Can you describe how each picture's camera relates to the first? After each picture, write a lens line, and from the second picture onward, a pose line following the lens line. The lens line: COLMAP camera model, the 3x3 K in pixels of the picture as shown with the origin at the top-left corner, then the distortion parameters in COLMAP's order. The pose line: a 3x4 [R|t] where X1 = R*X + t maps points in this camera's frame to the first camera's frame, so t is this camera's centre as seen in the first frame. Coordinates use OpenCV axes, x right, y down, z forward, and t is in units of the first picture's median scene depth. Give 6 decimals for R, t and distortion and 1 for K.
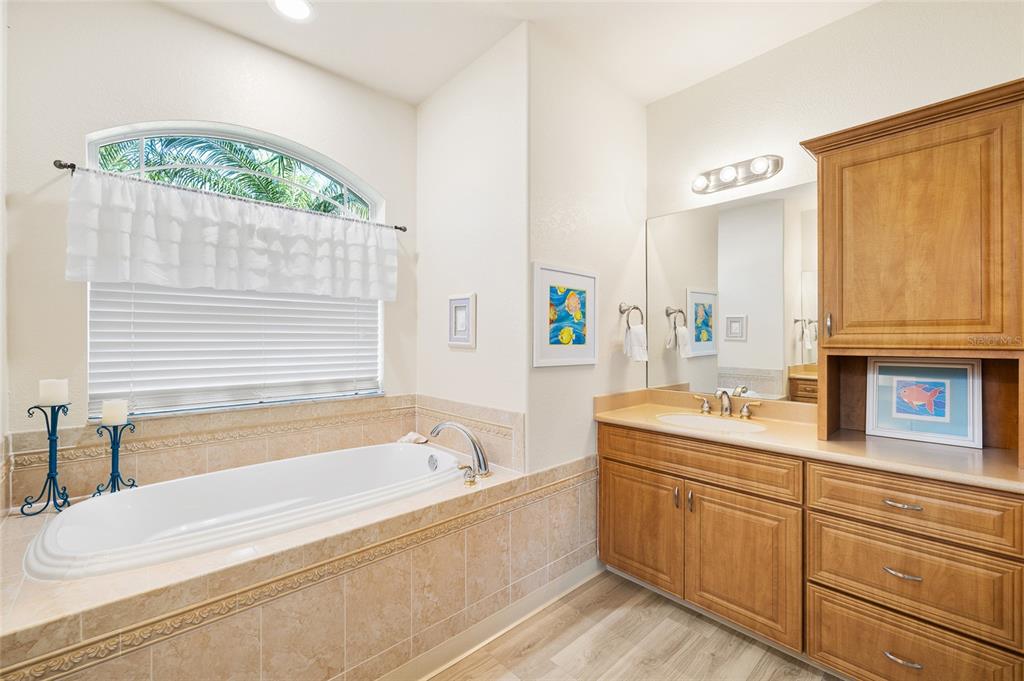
lens RADIAL K [[424.7, 0, 512.0], [0, 424.7, 340.5], [0, 0, 1]] dist [-0.010817, -0.000091]
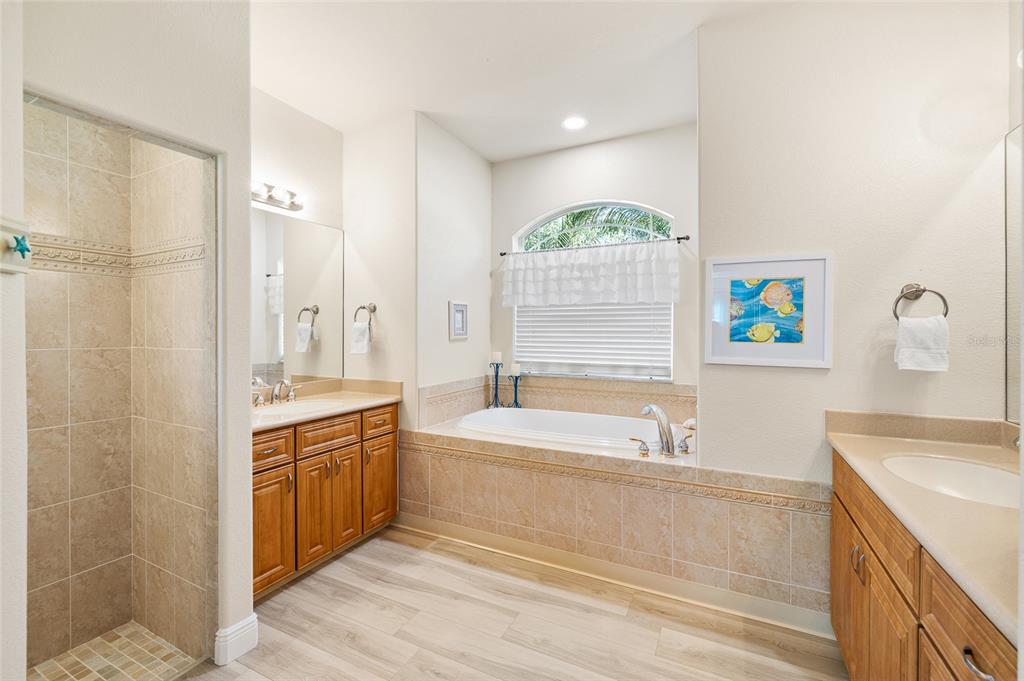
lens RADIAL K [[424.7, 0, 512.0], [0, 424.7, 340.5], [0, 0, 1]] dist [-0.010817, -0.000091]
pose [[0.362731, 0.018484, -0.931711, 0.784543], [-0.006571, 0.999829, 0.017278, -0.006515], [0.931871, -0.000145, 0.362790, 0.193414]]
